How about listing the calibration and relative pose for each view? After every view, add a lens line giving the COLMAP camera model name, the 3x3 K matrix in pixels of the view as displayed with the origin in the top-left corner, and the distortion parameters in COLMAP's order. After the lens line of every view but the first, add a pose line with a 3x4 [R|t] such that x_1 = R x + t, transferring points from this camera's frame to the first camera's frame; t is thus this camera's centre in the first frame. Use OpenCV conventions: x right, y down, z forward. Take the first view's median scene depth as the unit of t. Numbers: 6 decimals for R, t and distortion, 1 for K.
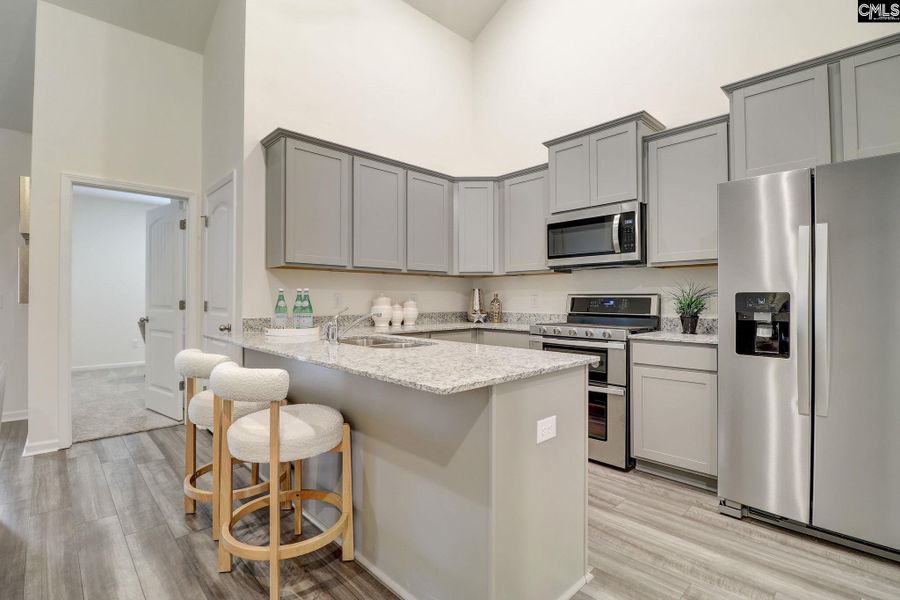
lens RADIAL K [[417.4, 0, 445.4], [0, 417.4, 298.8], [0, 0, 1]] dist [-0.013939, -0.005458]
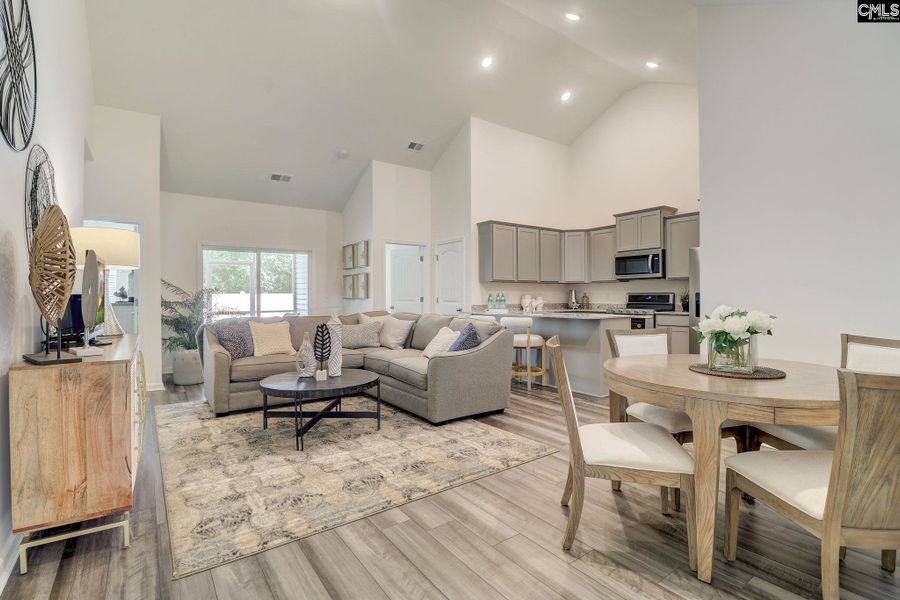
lens RADIAL K [[417.4, 0, 444.7], [0, 417.4, 298.4], [0, 0, 1]] dist [-0.013939, -0.005458]
pose [[0.989837, -0.004271, -0.142141, -0.298575], [0.005222, 0.999966, 0.006318, -0.003379], [0.142109, -0.006996, 0.989826, -1.154858]]
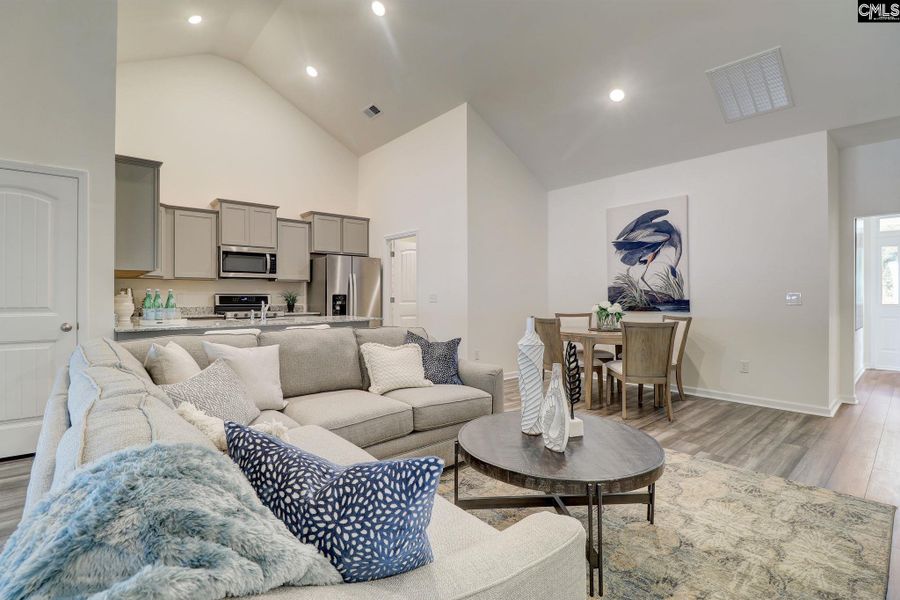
lens RADIAL K [[417.4, 0, 443.3], [0, 417.4, 296.8], [0, 0, 1]] dist [-0.013939, -0.005458]
pose [[0.057639, 0.001101, 0.998337, -1.457514], [-0.000708, 0.999999, -0.001062, 0.002091], [-0.998337, -0.000645, 0.057639, 0.055916]]
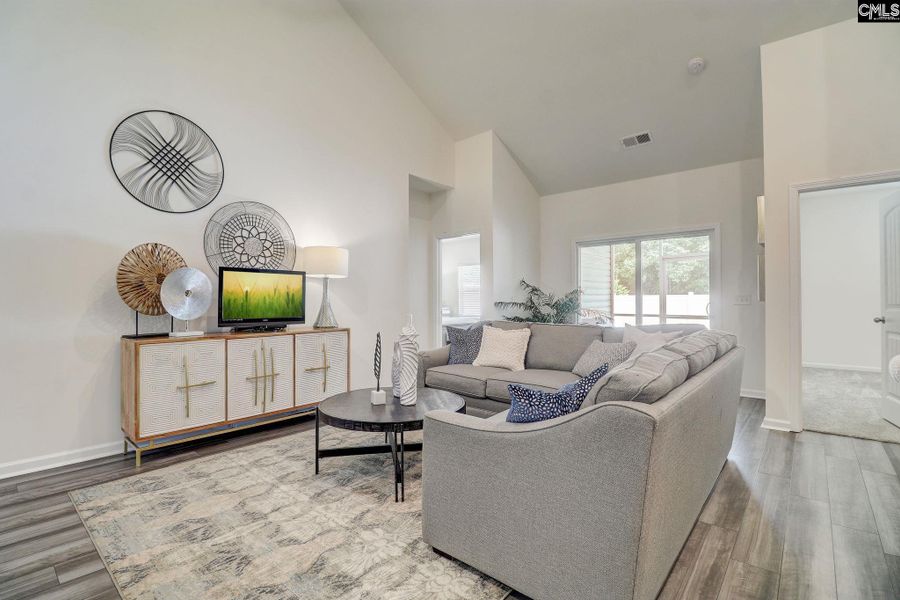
lens RADIAL K [[417.4, 0, 445.5], [0, 417.4, 297.7], [0, 0, 1]] dist [-0.013939, -0.005458]
pose [[0.086035, -0.004978, -0.996280, 0.106593], [0.005933, 0.999972, -0.004484, 0.001794], [0.996274, -0.005525, 0.086062, -0.041134]]
